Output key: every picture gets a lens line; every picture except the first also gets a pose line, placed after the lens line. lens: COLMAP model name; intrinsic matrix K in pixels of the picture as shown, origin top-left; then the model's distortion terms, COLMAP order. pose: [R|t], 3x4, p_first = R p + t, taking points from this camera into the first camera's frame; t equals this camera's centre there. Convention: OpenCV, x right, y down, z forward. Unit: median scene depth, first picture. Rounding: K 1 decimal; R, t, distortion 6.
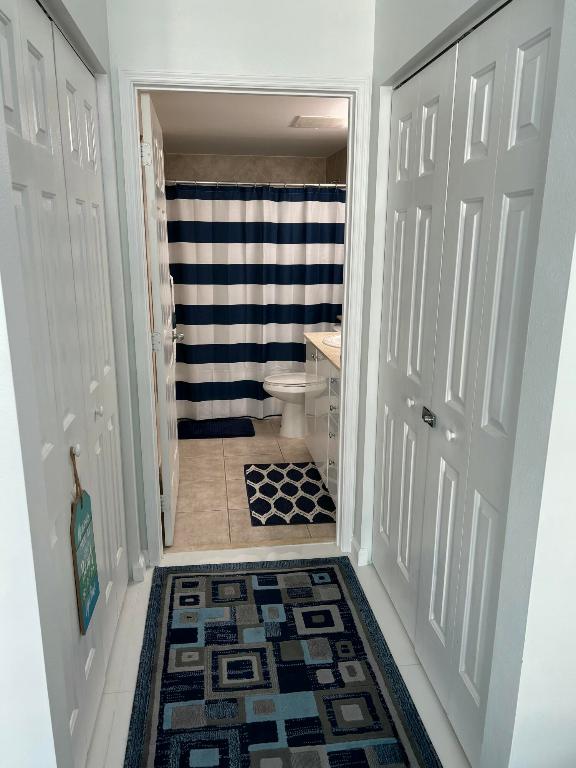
lens RADIAL K [[576.9, 0, 286.3], [0, 576.9, 384.1], [0, 0, 1]] dist [0.052298, -0.058919]
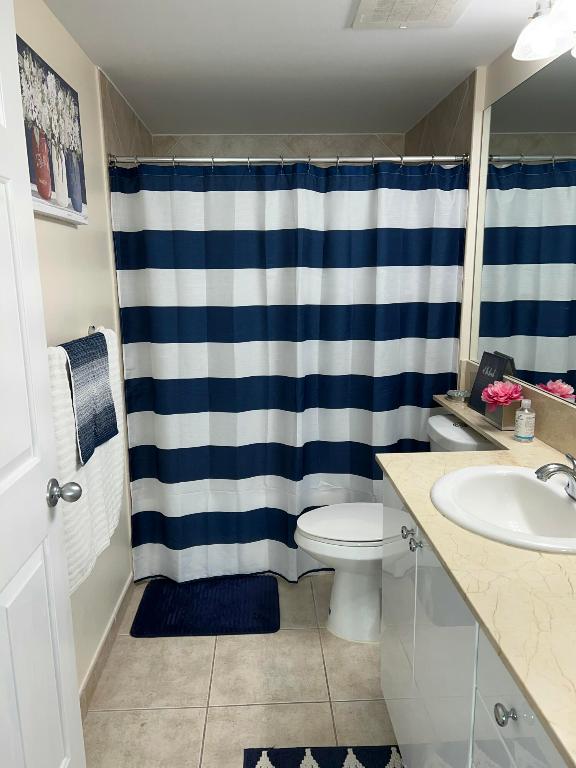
lens RADIAL K [[576.9, 0, 266.0], [0, 576.9, 376.0], [0, 0, 1]] dist [0.052298, -0.058919]
pose [[0.991761, 0.000548, -0.128101, 0.001051], [-0.009940, 0.997305, -0.072685, -0.099717], [0.127716, 0.073359, 0.989094, 0.457157]]
